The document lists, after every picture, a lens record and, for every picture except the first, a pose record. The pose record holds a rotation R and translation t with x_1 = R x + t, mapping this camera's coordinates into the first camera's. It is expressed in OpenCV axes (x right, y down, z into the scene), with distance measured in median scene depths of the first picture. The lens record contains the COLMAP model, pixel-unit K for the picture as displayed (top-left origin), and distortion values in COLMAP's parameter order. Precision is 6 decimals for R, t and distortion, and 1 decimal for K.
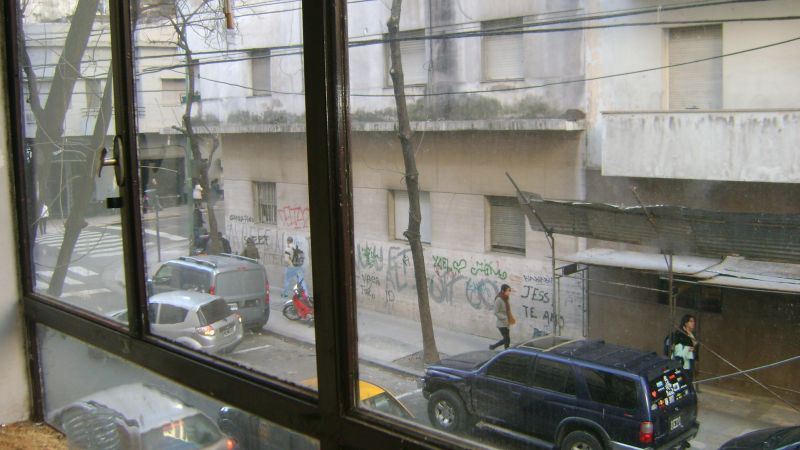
lens RADIAL K [[810.7, 0, 400.0], [0, 810.7, 225.0], [0, 0, 1]] dist [-0.122919, 0.021229]
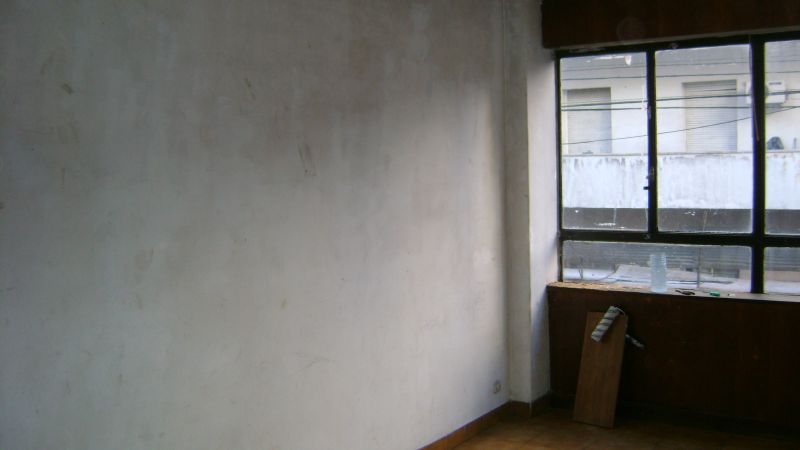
lens RADIAL K [[810.7, 0, 400.0], [0, 810.7, 225.0], [0, 0, 1]] dist [-0.122919, 0.021229]
pose [[0.978364, -0.014903, 0.206351, -0.214730], [0.025566, 0.998467, -0.049102, 0.027536], [-0.205303, 0.053315, 0.977245, -0.211770]]
